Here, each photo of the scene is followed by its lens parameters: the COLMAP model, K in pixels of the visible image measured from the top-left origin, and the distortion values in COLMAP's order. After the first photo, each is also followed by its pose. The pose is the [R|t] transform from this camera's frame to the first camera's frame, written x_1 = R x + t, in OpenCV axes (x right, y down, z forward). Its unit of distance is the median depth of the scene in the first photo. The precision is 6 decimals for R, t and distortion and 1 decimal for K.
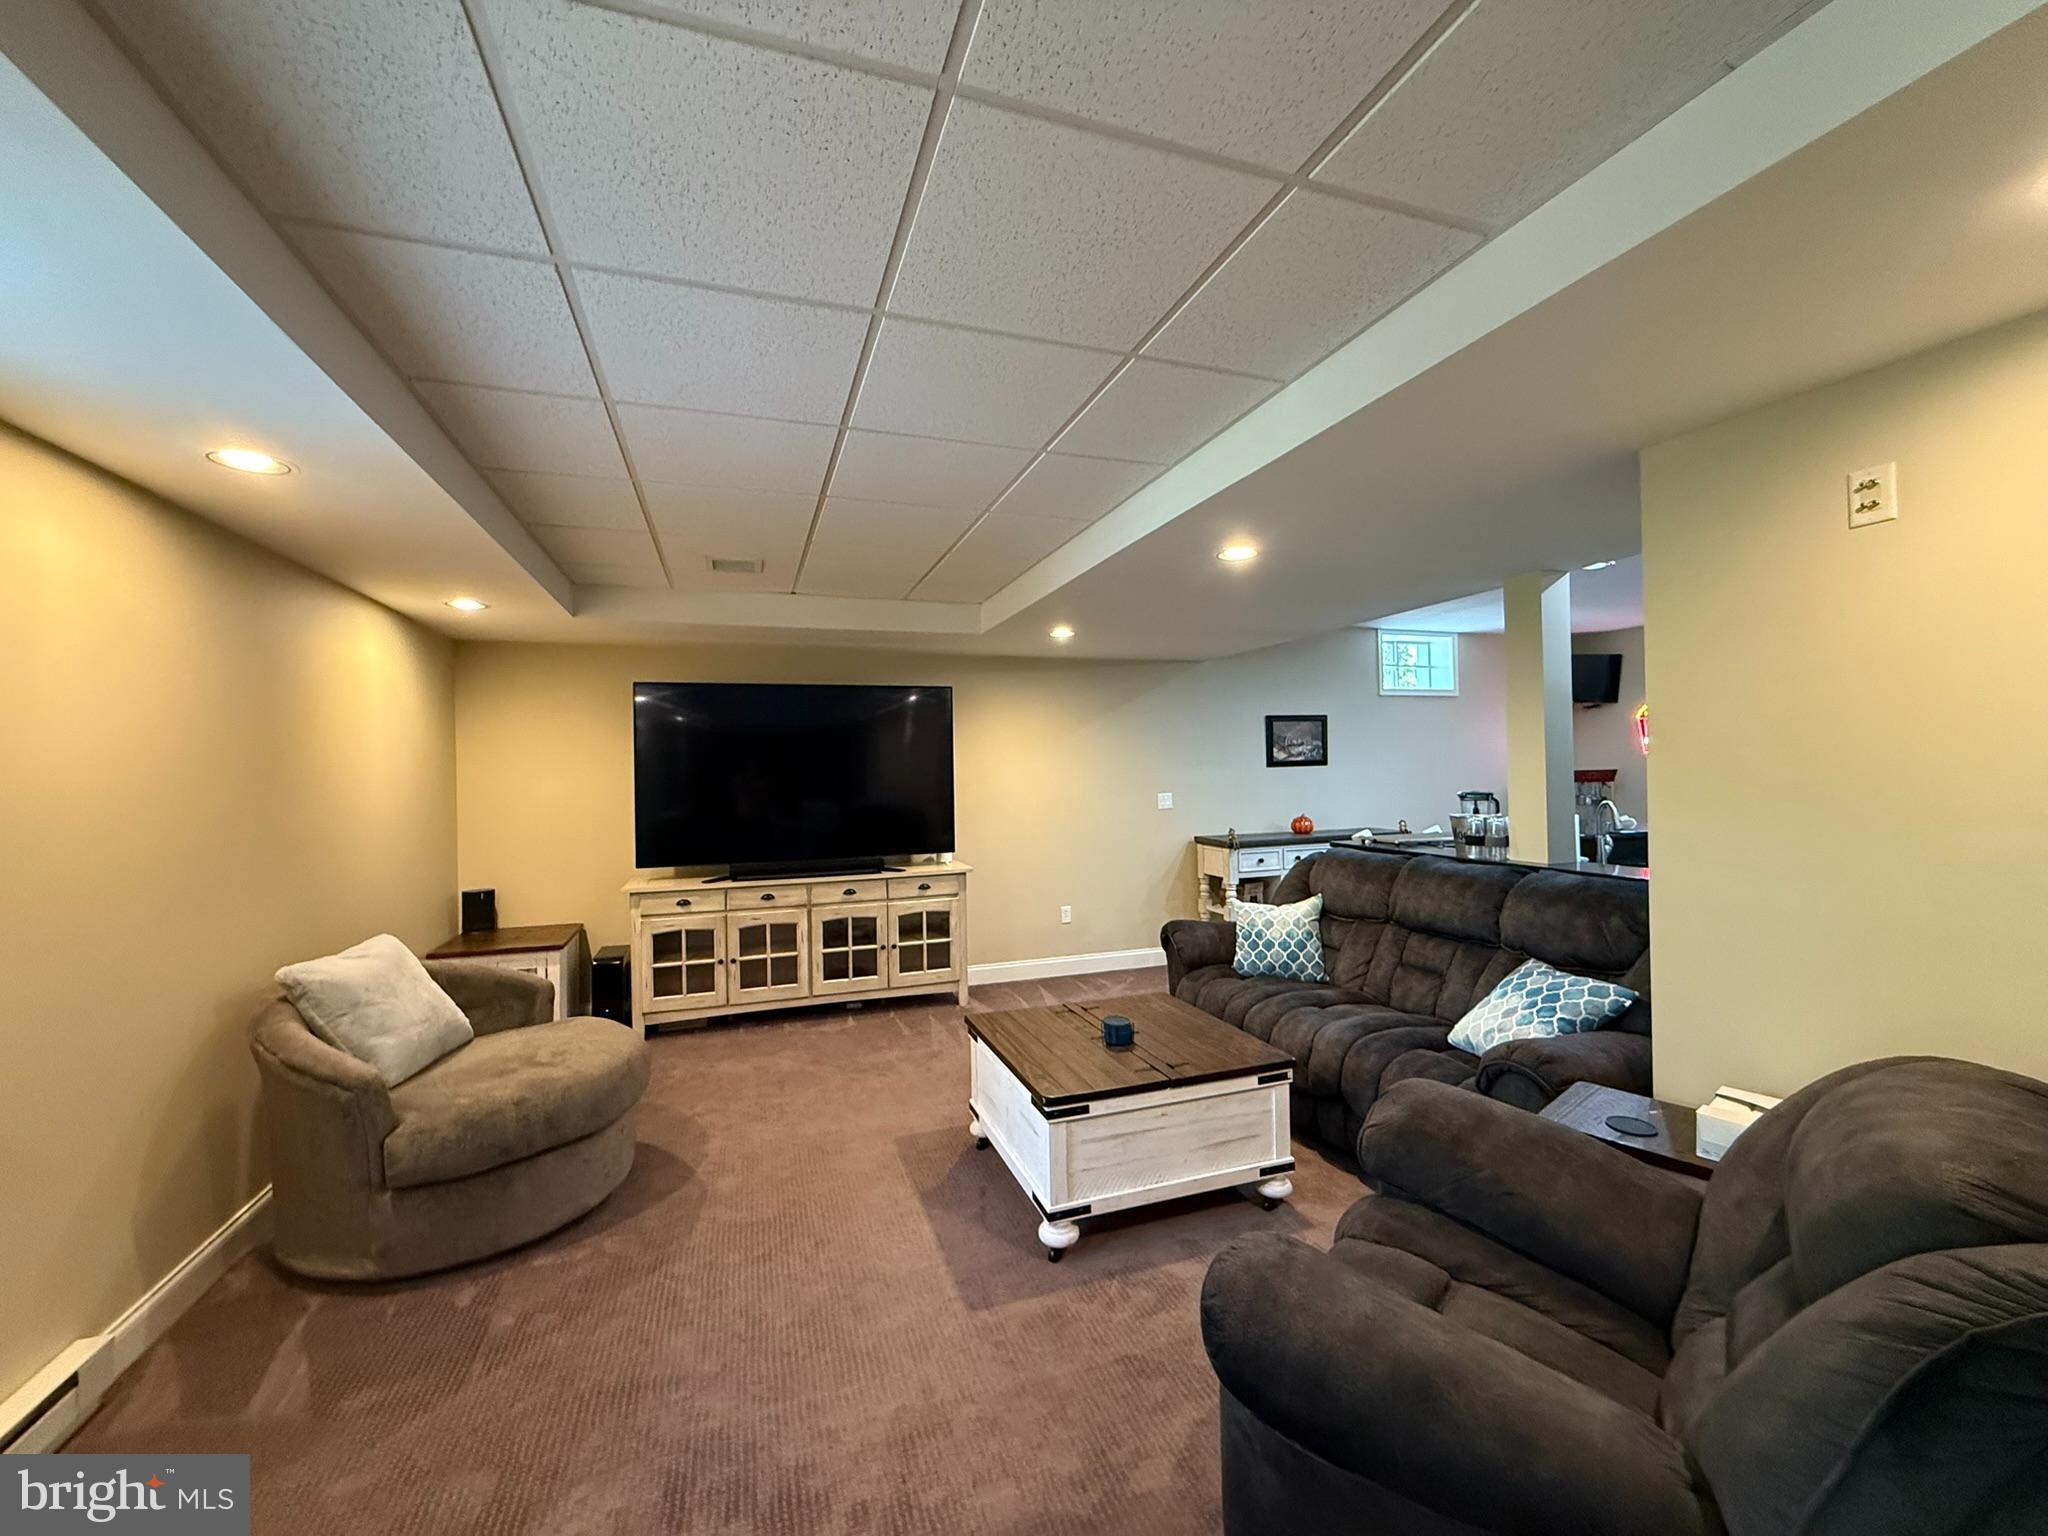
lens RADIAL K [[814.6, 0, 1026.4], [0, 814.6, 769.7], [0, 0, 1]] dist [-0.001168, 0.000240]
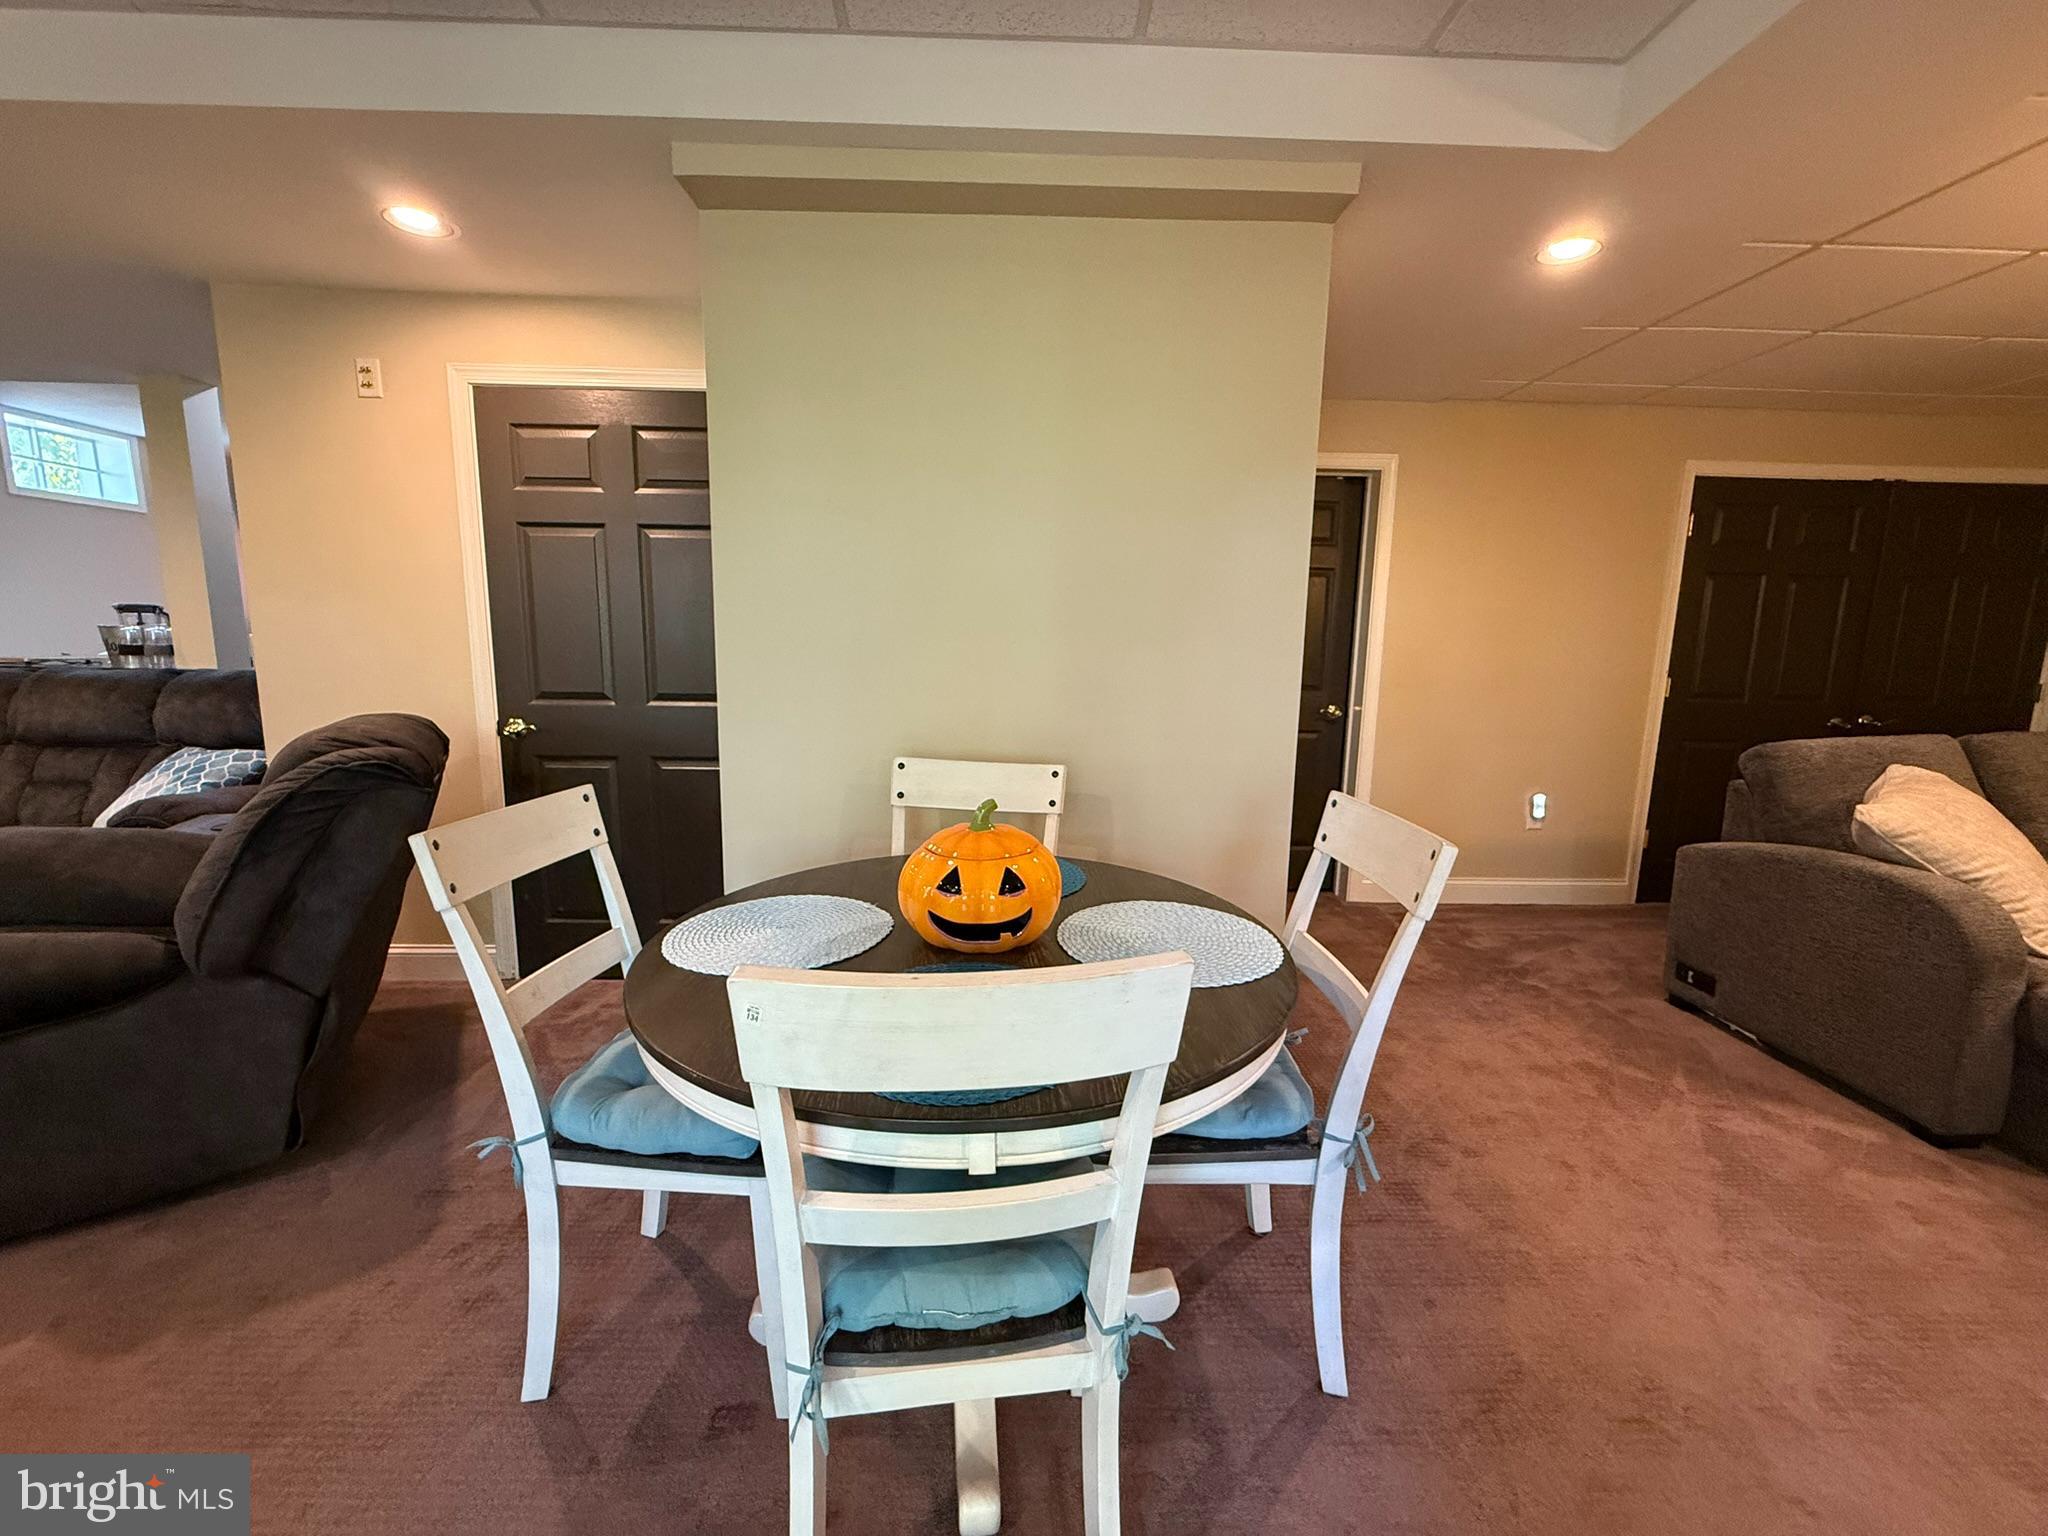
lens RADIAL K [[814.6, 0, 1022.6], [0, 814.6, 769.3], [0, 0, 1]] dist [-0.001168, 0.000240]
pose [[0.310522, -0.120758, 0.942864, -0.050918], [-0.029481, 0.990197, 0.136530, 0.072679], [-0.950109, -0.070192, 0.303918, -0.342192]]
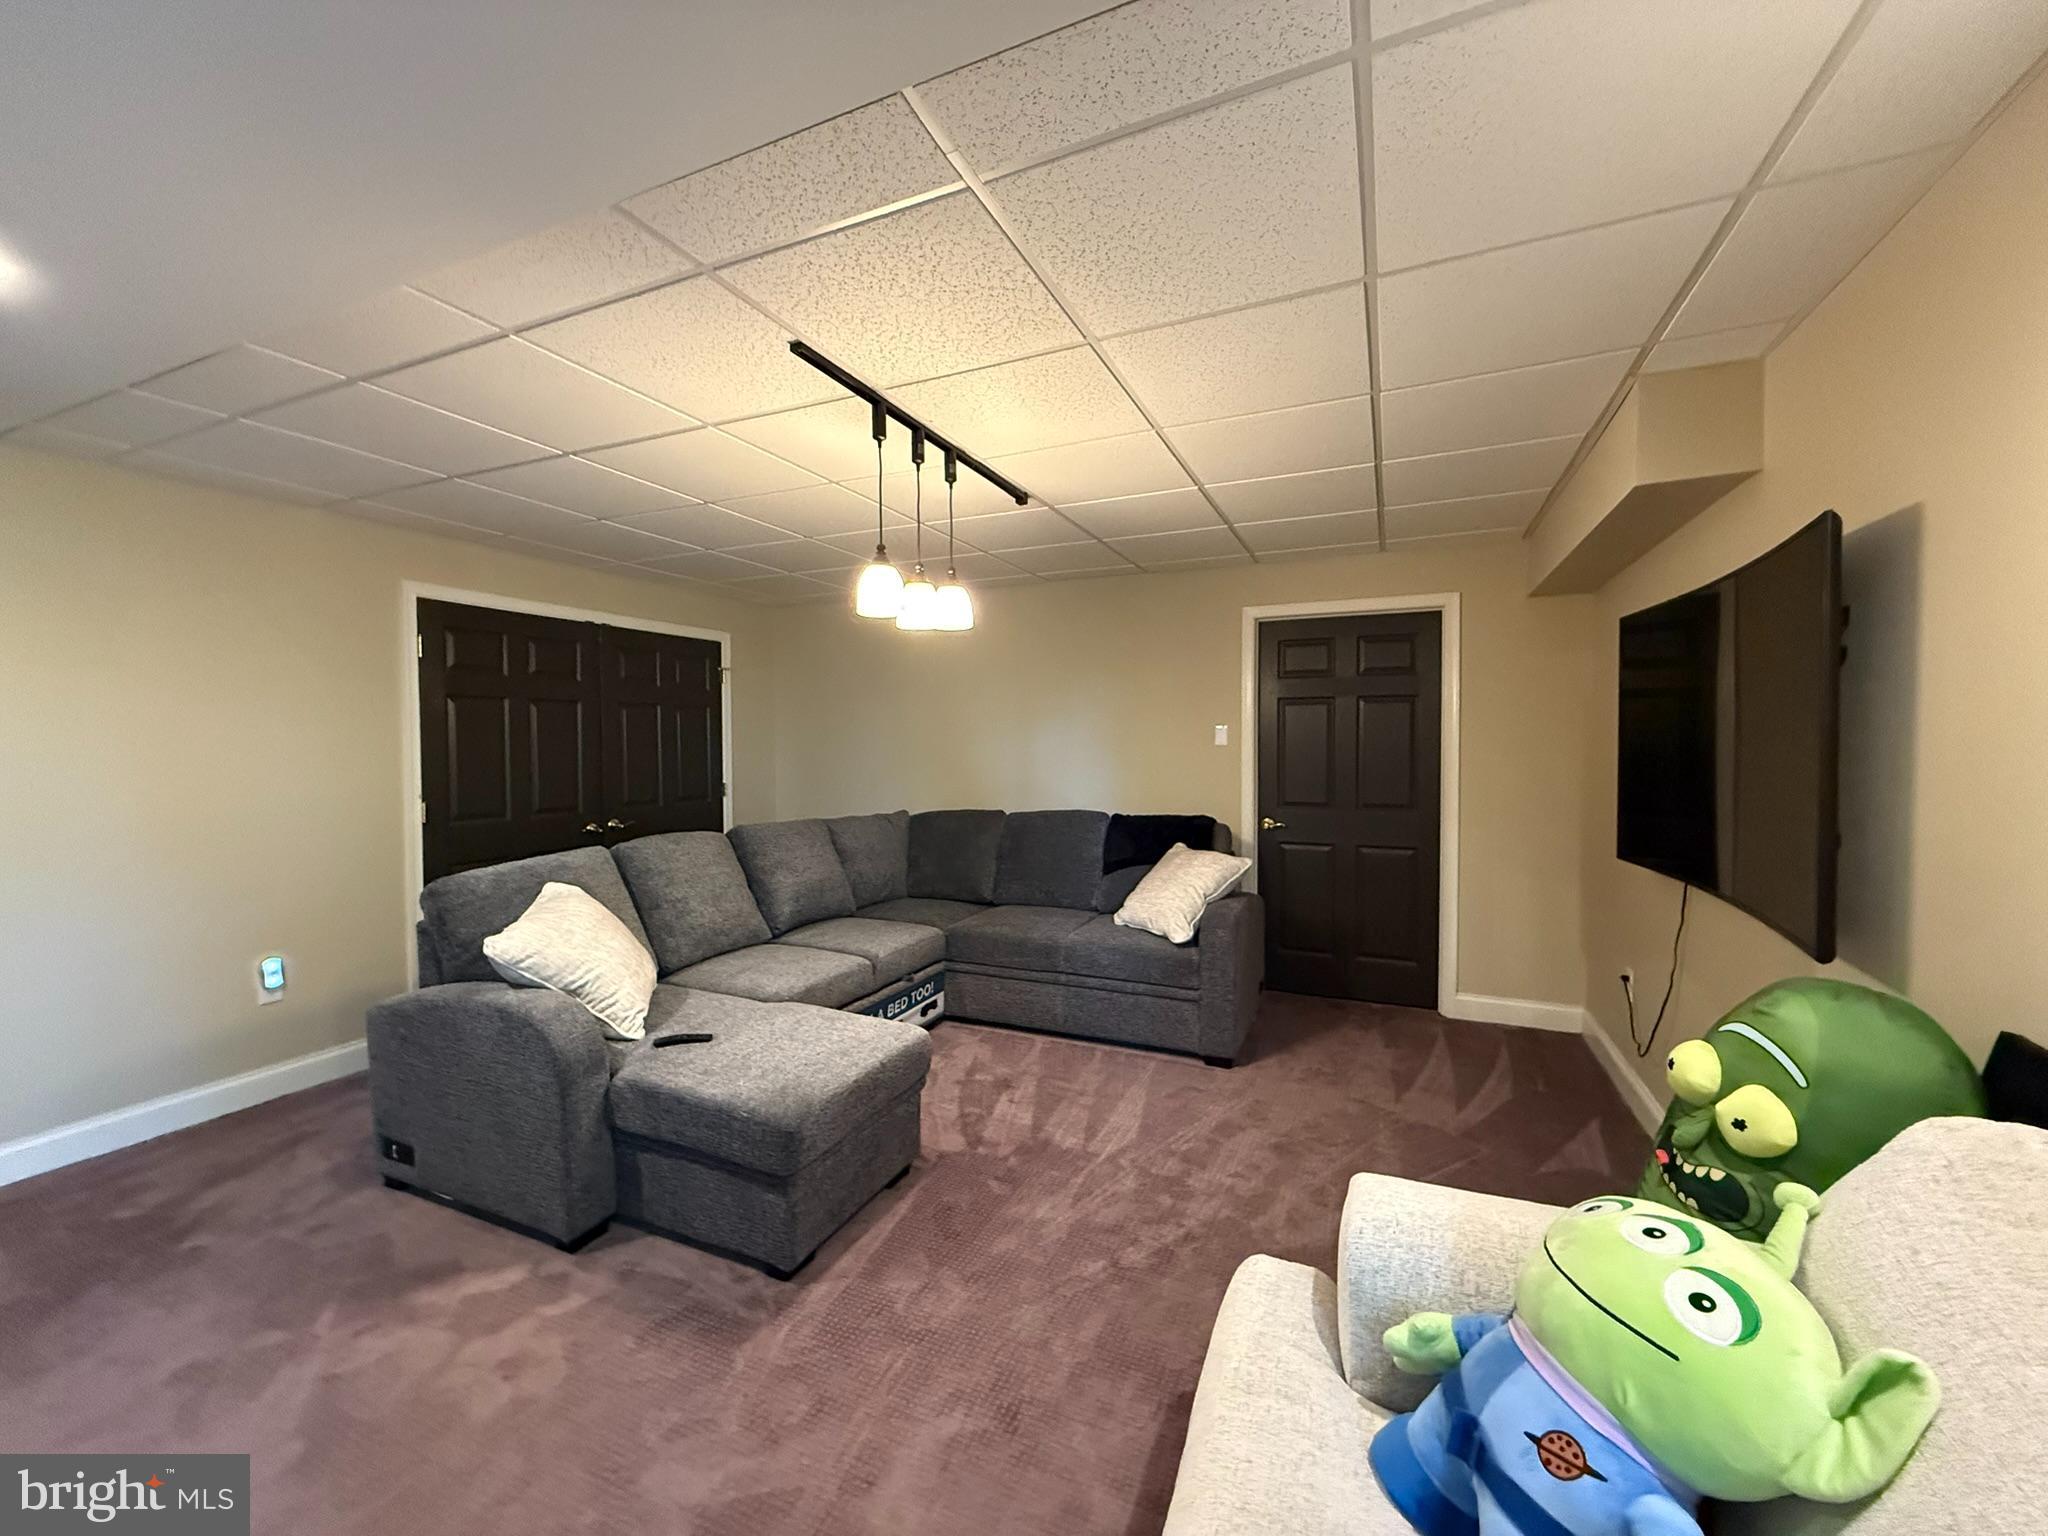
lens RADIAL K [[814.6, 0, 1027.4], [0, 814.6, 760.3], [0, 0, 1]] dist [-0.001168, 0.000240]
pose [[-0.725007, 0.010595, 0.688661, -0.018316], [0.018949, 0.999810, 0.004567, 0.039103], [-0.688481, 0.016360, -0.725070, -0.552958]]
